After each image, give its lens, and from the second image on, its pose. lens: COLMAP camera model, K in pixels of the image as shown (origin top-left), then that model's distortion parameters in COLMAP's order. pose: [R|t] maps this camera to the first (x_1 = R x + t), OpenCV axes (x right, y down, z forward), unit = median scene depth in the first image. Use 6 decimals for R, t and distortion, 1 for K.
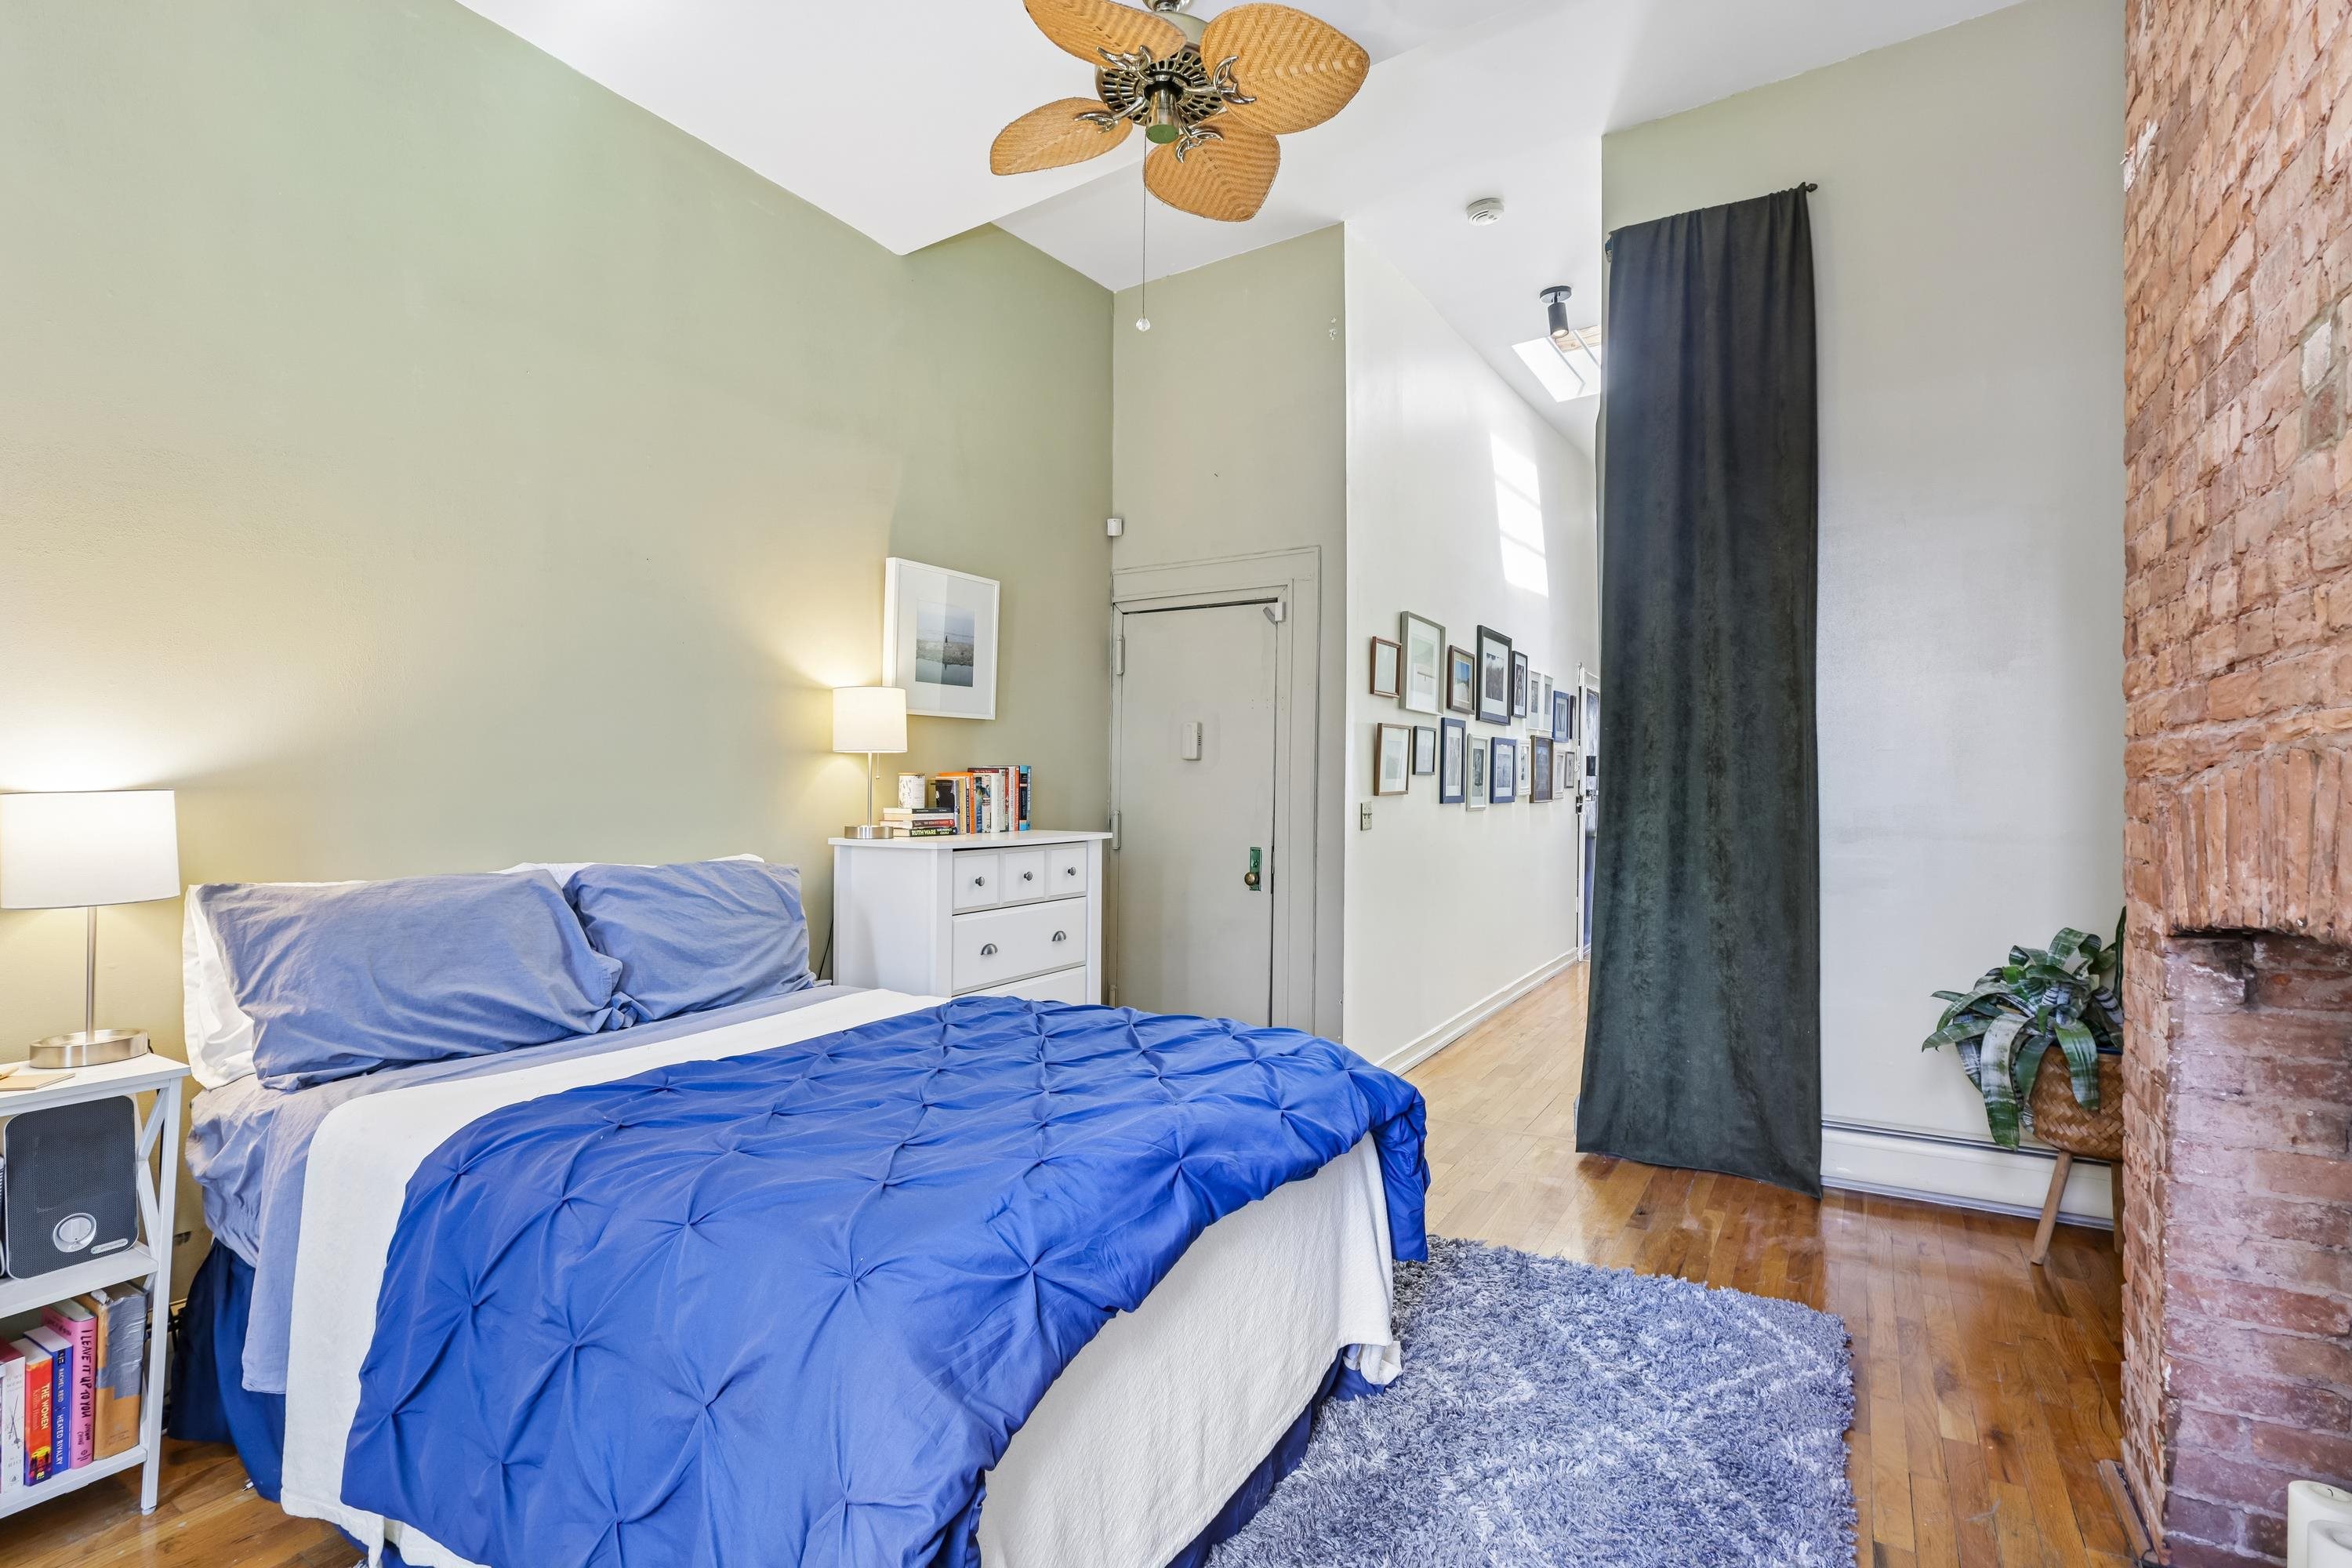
lens RADIAL K [[1088.7, 0, 1172.2], [0, 1088.7, 778.0], [0, 0, 1]] dist [-0.001674, 0.001317]
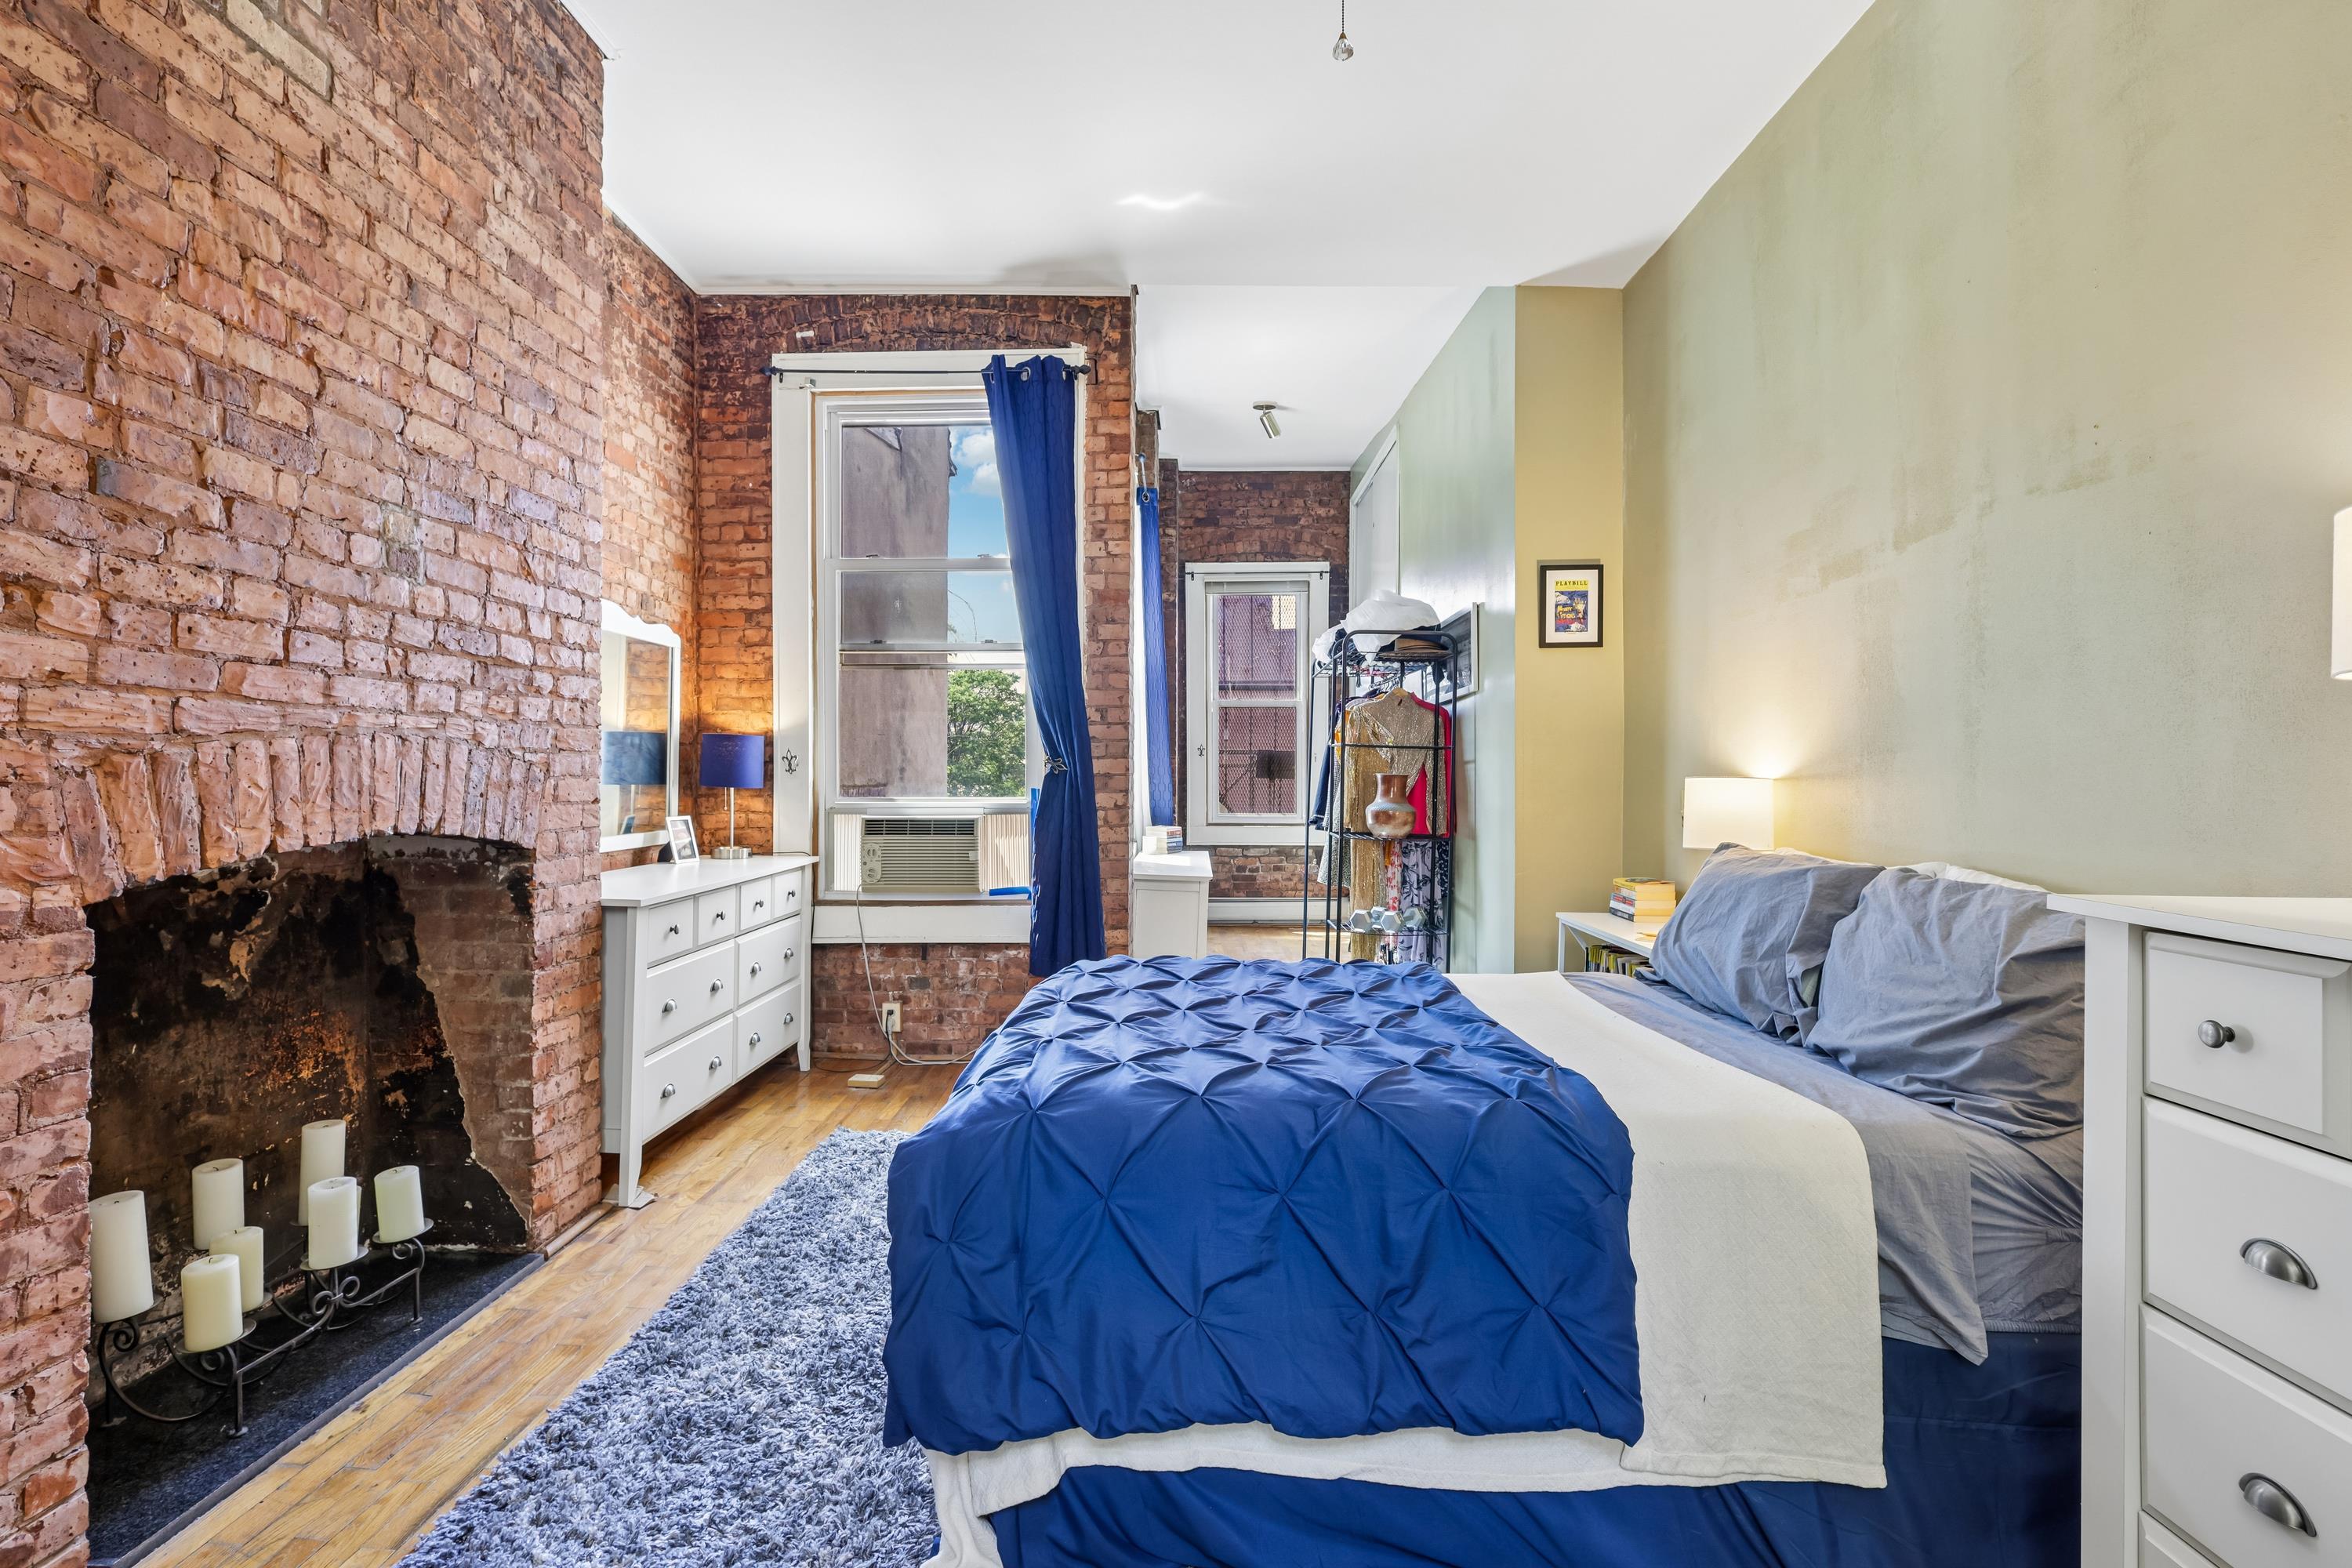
lens RADIAL K [[1088.7, 0, 1172.2], [0, 1088.7, 778.0], [0, 0, 1]] dist [-0.001674, 0.001317]
pose [[-0.863815, -0.011459, -0.503679, 0.259561], [-0.008066, 0.999928, -0.008916, 0.016944], [0.503745, -0.003639, -0.863845, 1.024781]]
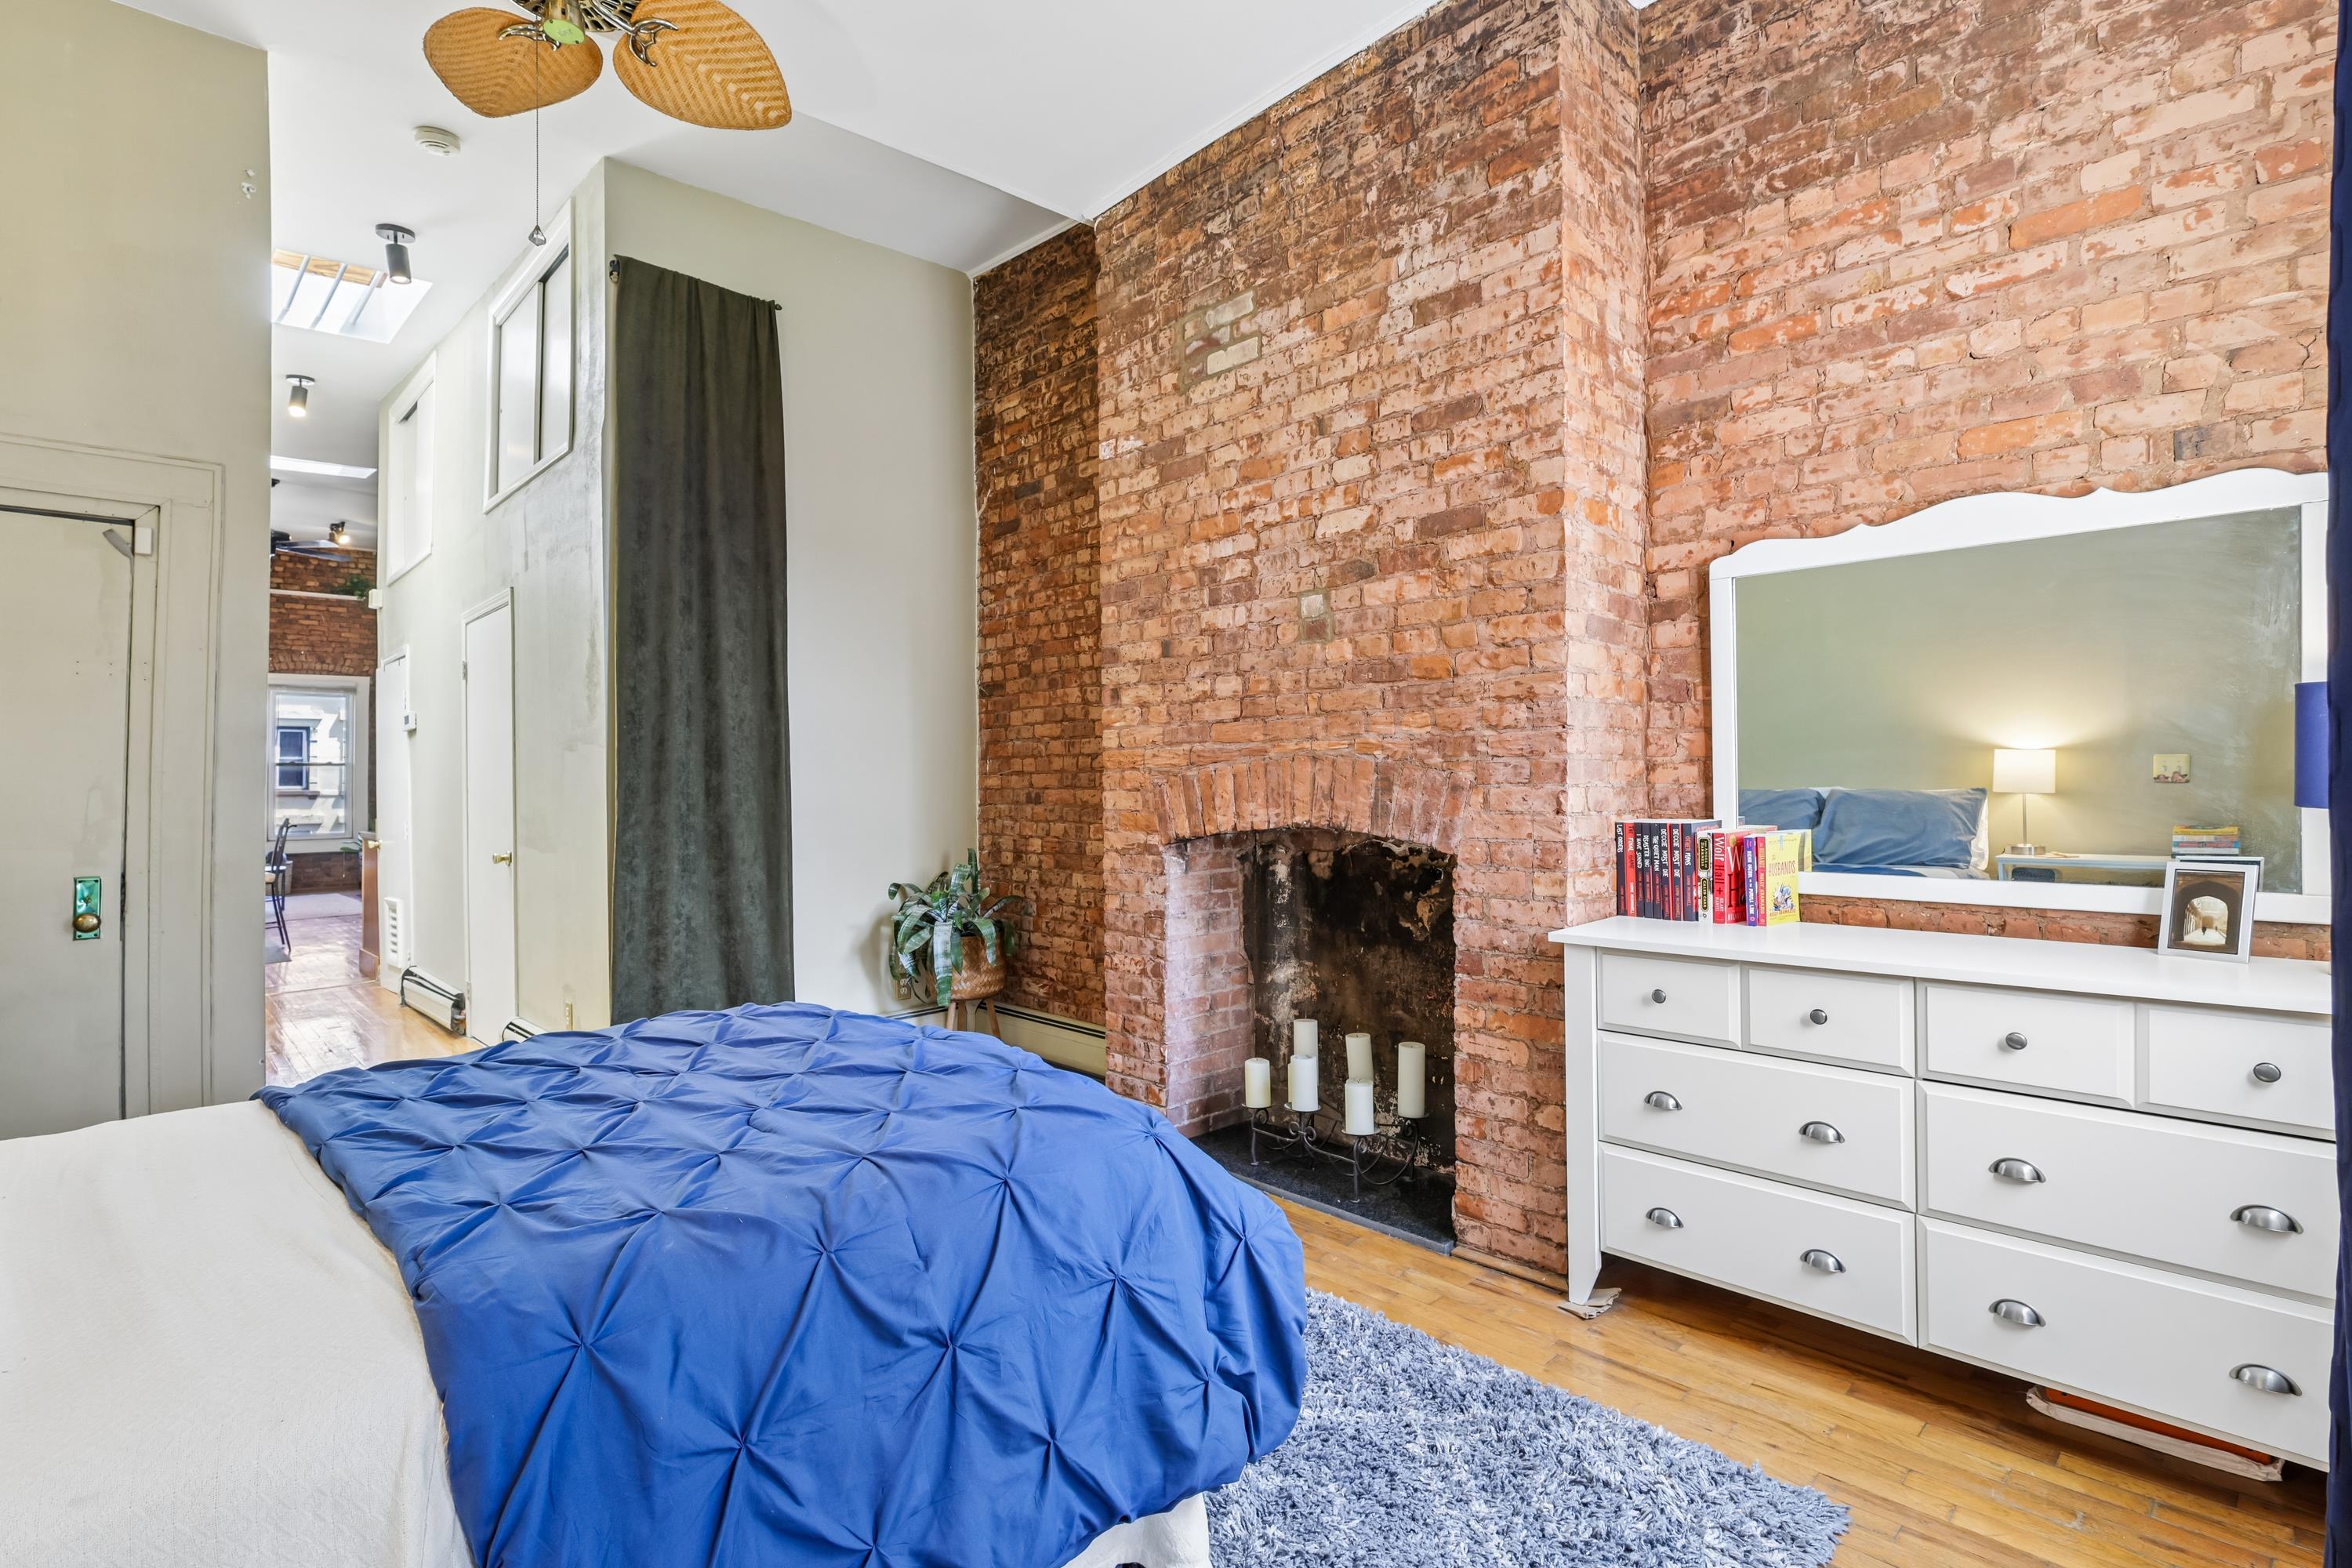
lens RADIAL K [[1108.2, 0, 1169.7], [0, 1108.2, 799.9], [0, 0, 1]] dist [0.001526, 0.000120]
pose [[0.261949, -0.022985, 0.964808, -0.503566], [0.004979, 0.999735, 0.022465, 0.005761], [-0.965069, -0.001081, 0.261994, 0.195194]]
